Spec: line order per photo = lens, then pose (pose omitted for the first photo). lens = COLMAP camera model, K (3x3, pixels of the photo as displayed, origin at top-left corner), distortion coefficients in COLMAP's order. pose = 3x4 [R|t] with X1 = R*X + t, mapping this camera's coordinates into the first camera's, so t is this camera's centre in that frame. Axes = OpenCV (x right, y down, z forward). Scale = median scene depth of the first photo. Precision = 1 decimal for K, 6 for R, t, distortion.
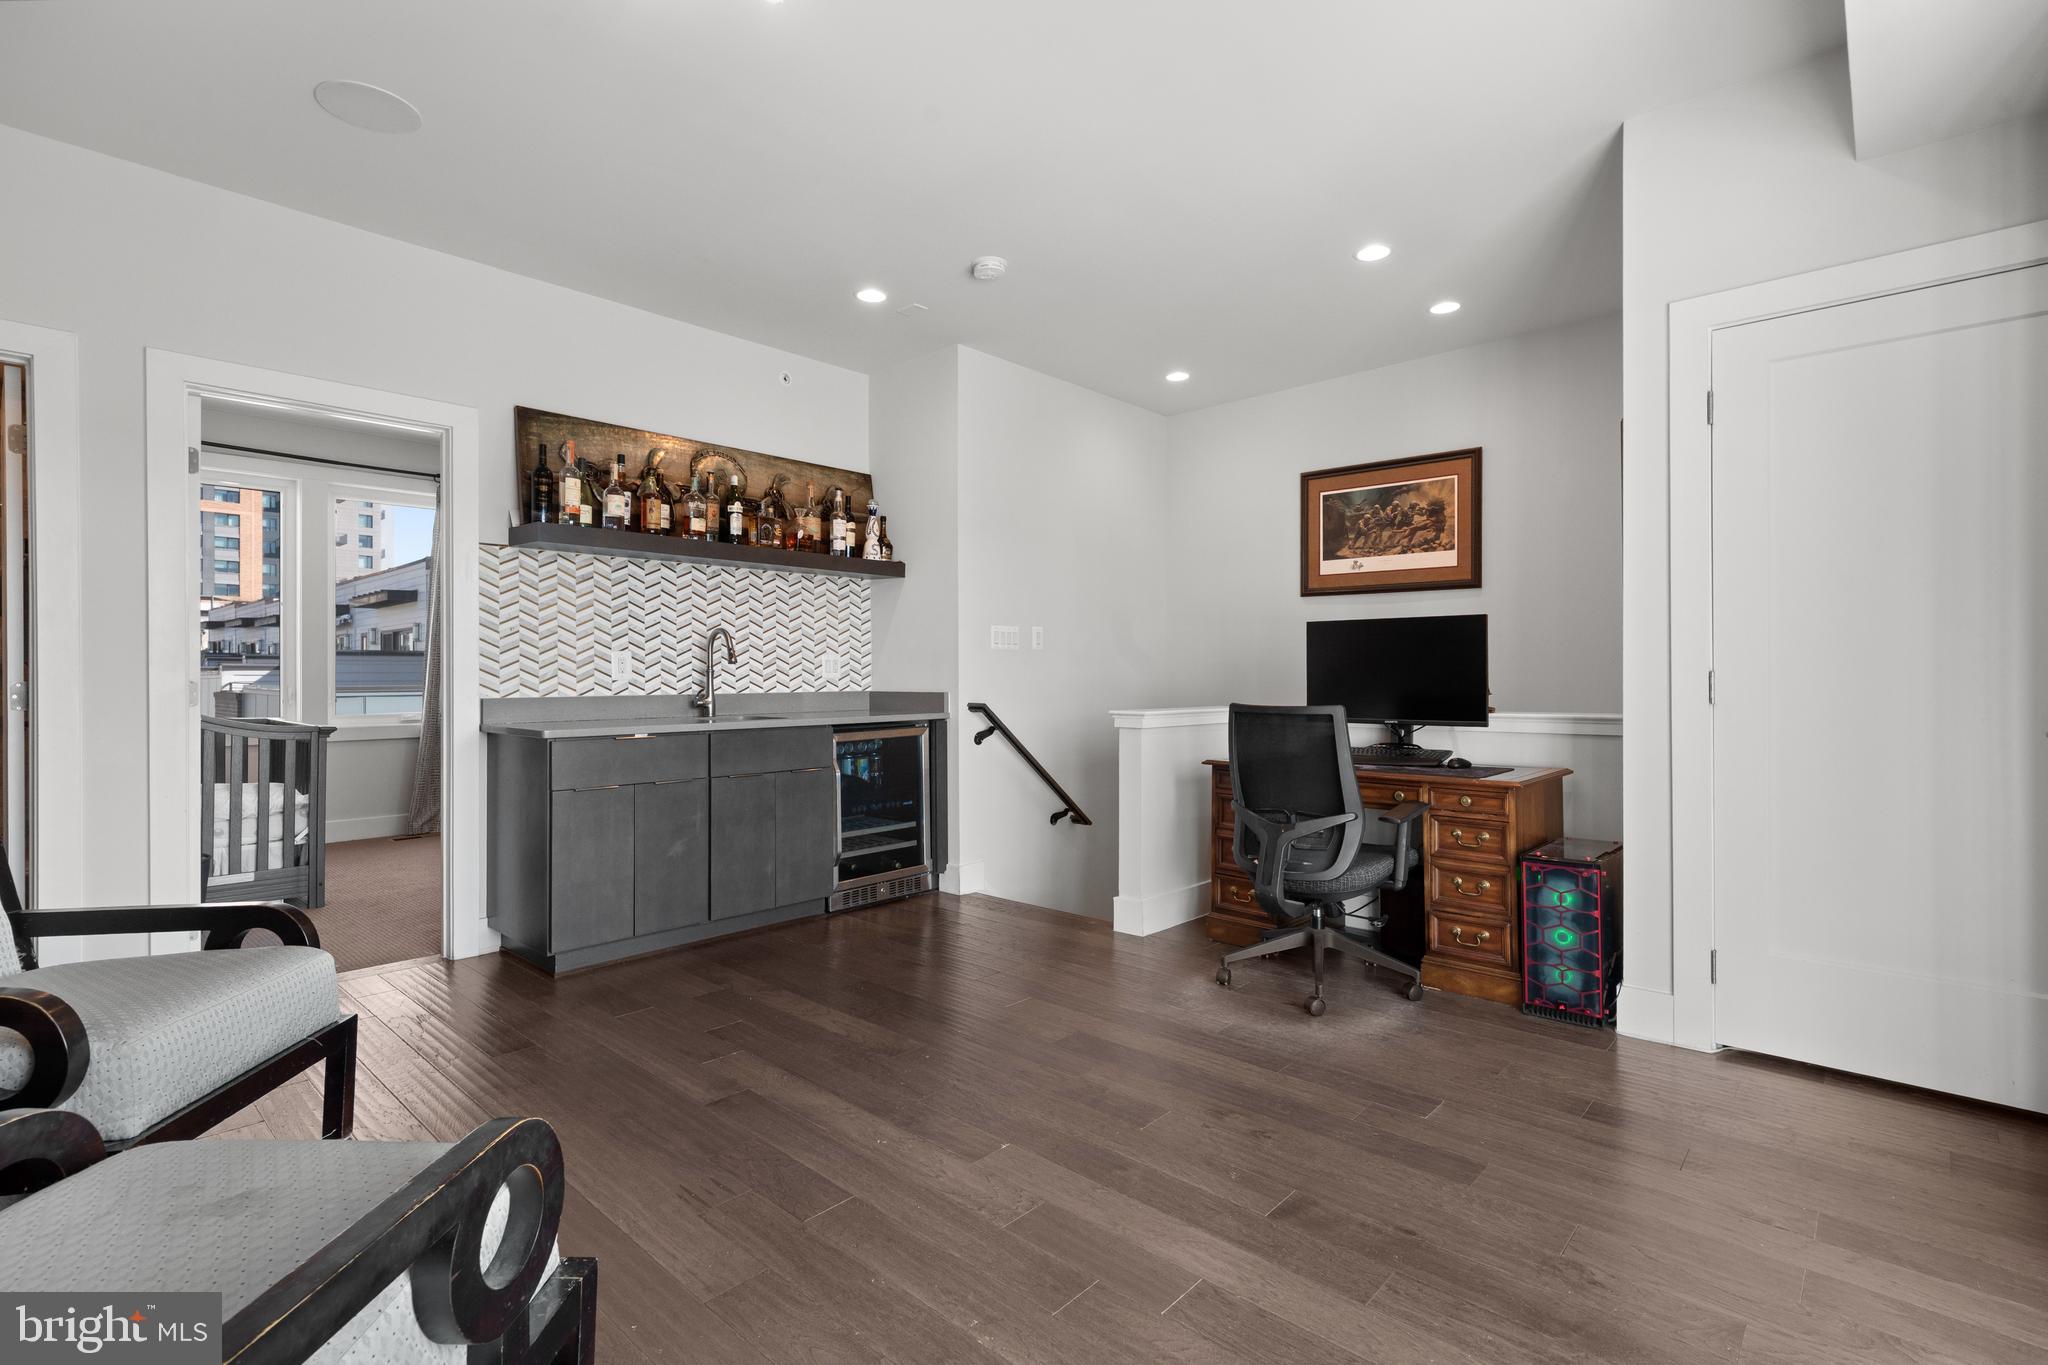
lens RADIAL K [[948.0, 0, 1024.2], [0, 948.0, 702.4], [0, 0, 1]] dist [-0.012455, -0.000359]
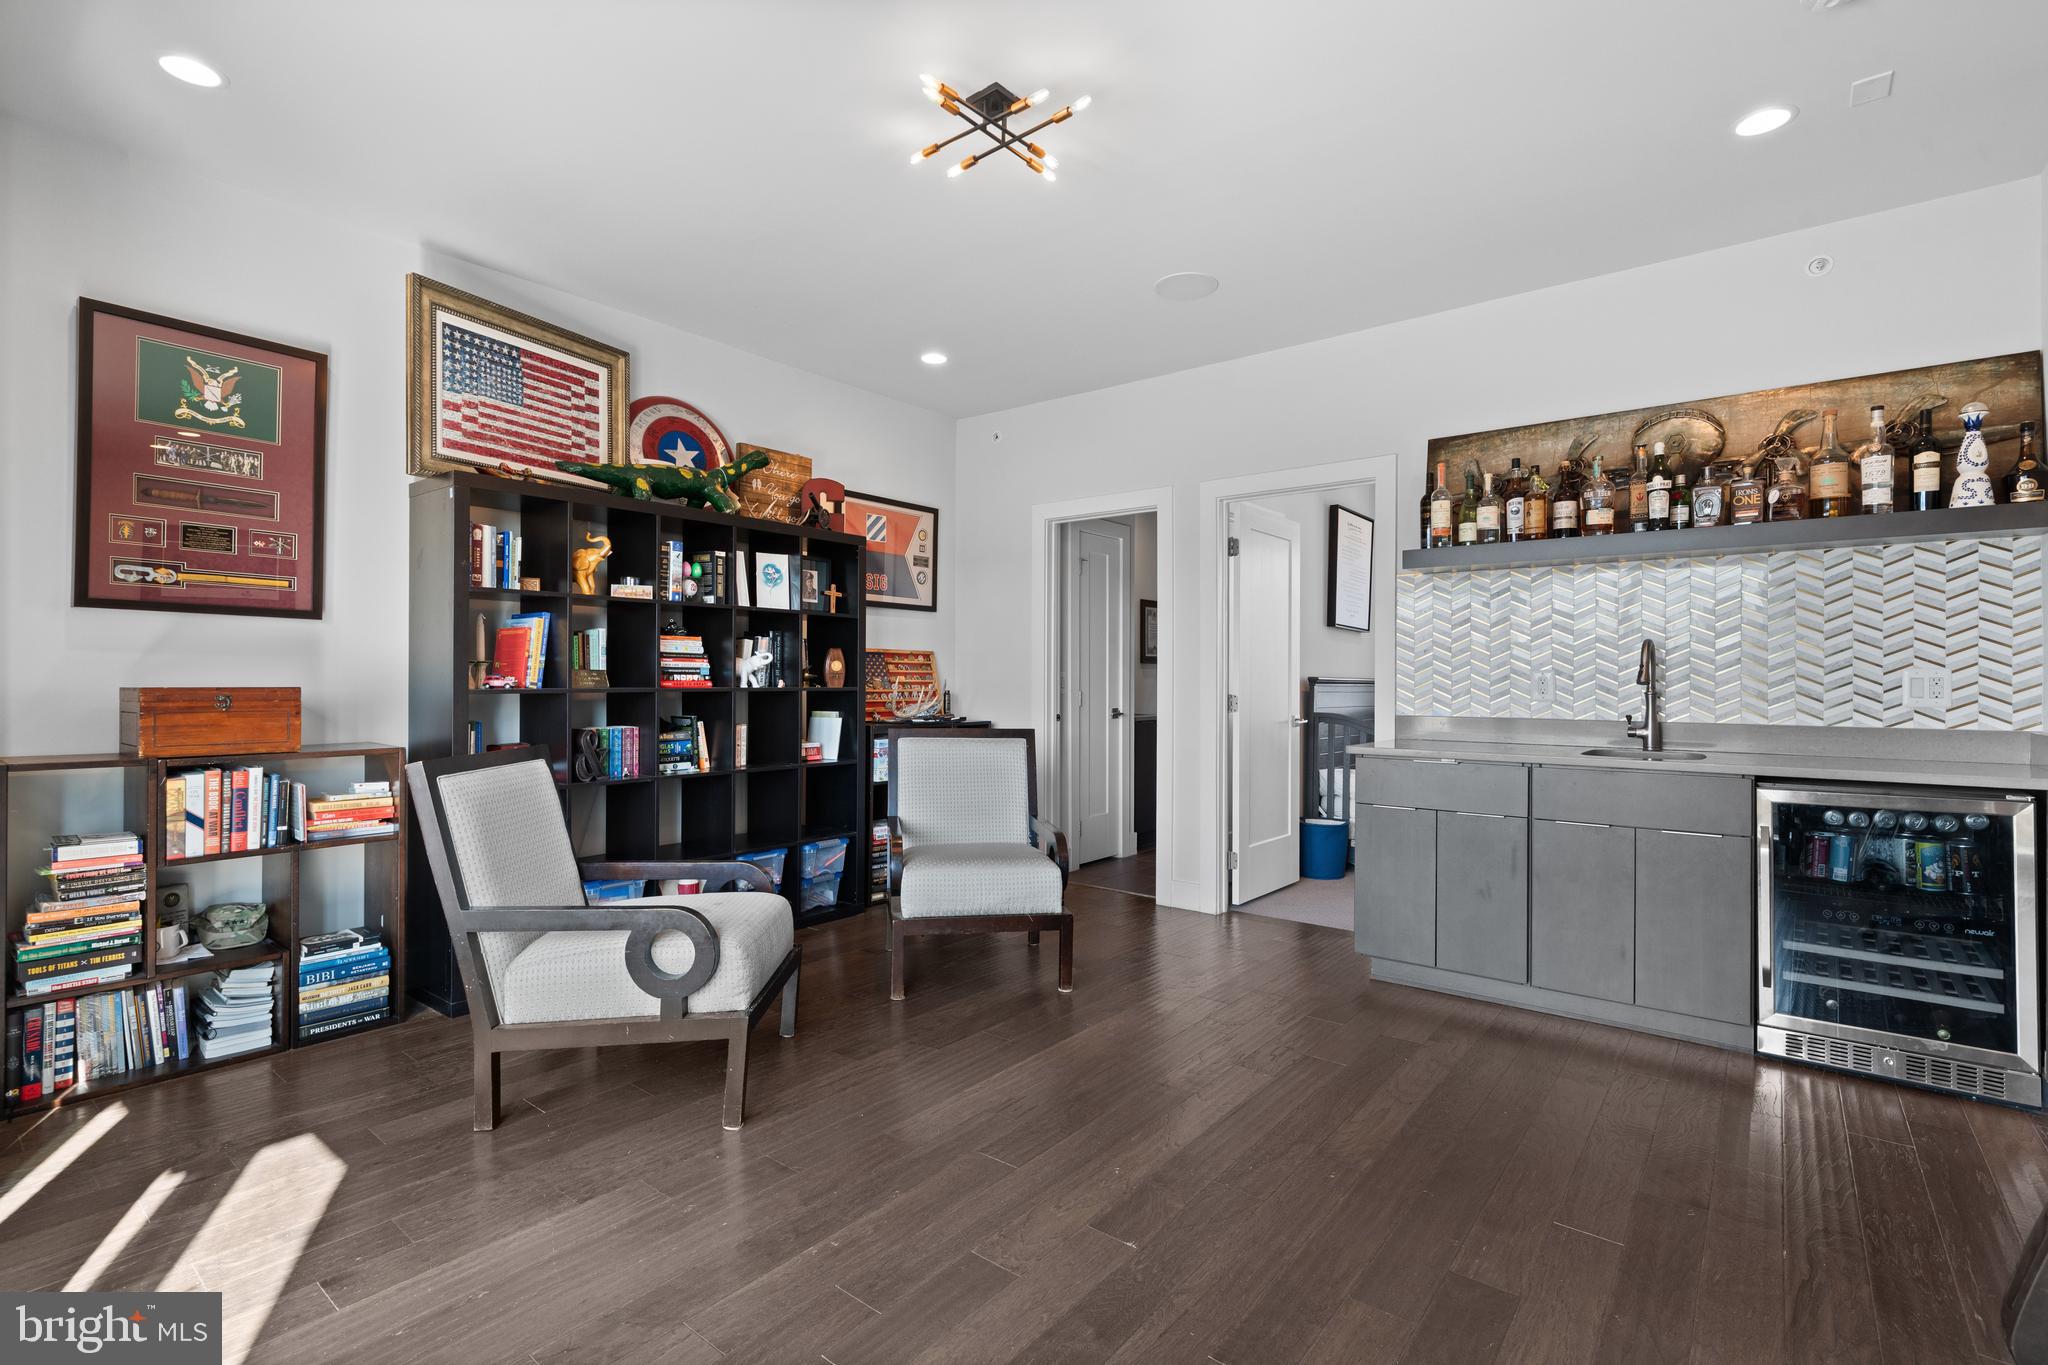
lens RADIAL K [[948.0, 0, 1024.2], [0, 948.0, 702.4], [0, 0, 1]] dist [-0.012455, -0.000359]
pose [[0.062058, 0.016328, -0.997939, 0.409426], [-0.040031, 0.999102, 0.013857, -0.015139], [0.997269, 0.039088, 0.062656, 0.413823]]
